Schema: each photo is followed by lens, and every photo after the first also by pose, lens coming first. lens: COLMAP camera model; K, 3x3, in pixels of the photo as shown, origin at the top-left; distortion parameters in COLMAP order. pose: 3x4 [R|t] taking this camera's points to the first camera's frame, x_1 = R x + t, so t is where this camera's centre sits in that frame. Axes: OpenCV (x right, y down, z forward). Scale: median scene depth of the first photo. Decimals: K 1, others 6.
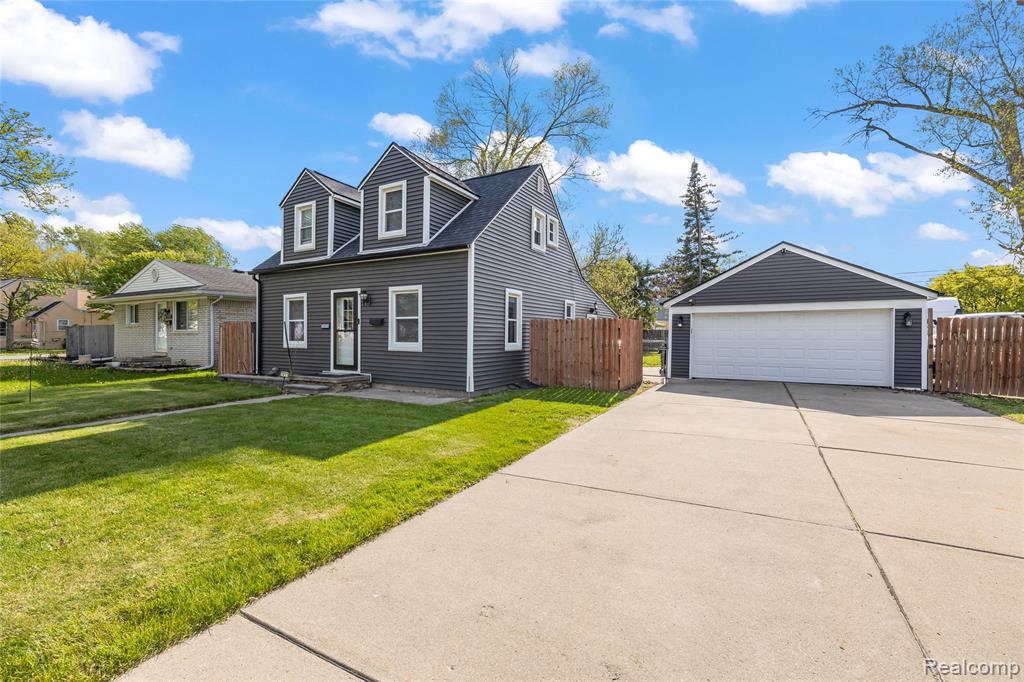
lens RADIAL K [[440.8, 0, 517.5], [0, 440.8, 317.4], [0, 0, 1]] dist [0.000649, 0.000055]
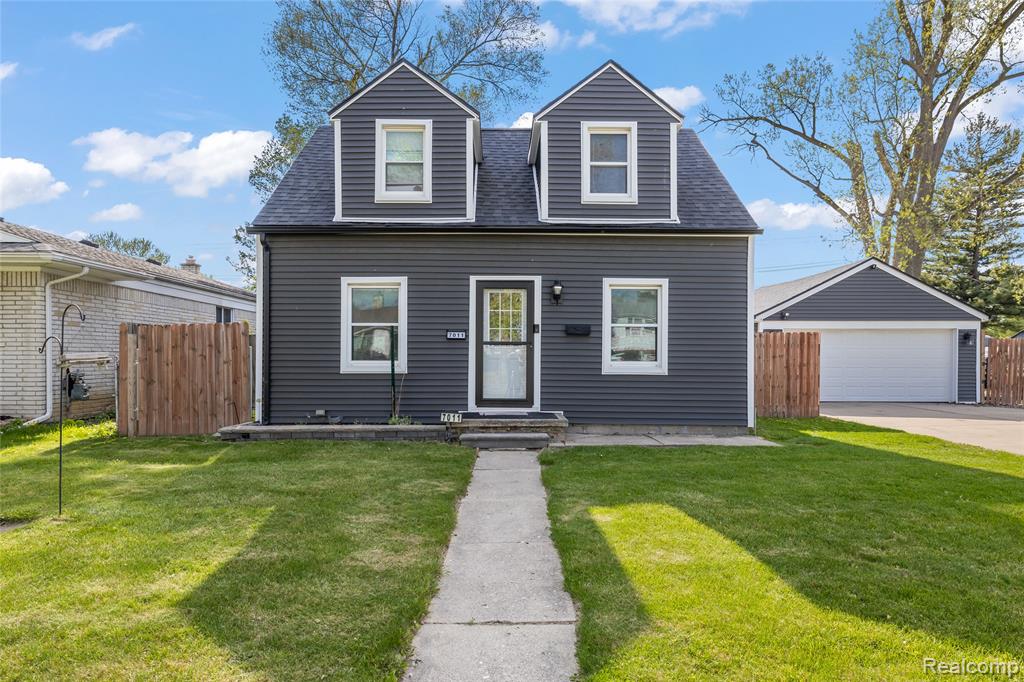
lens RADIAL K [[604.6, 0, 507.0], [0, 604.6, 339.7], [0, 0, 1]] dist [-0.005801, -0.000211]
pose [[0.863667, 0.015337, 0.503830, -0.832974], [-0.021633, 0.999744, 0.006650, 0.019970], [-0.503599, -0.016643, 0.863777, 0.276553]]
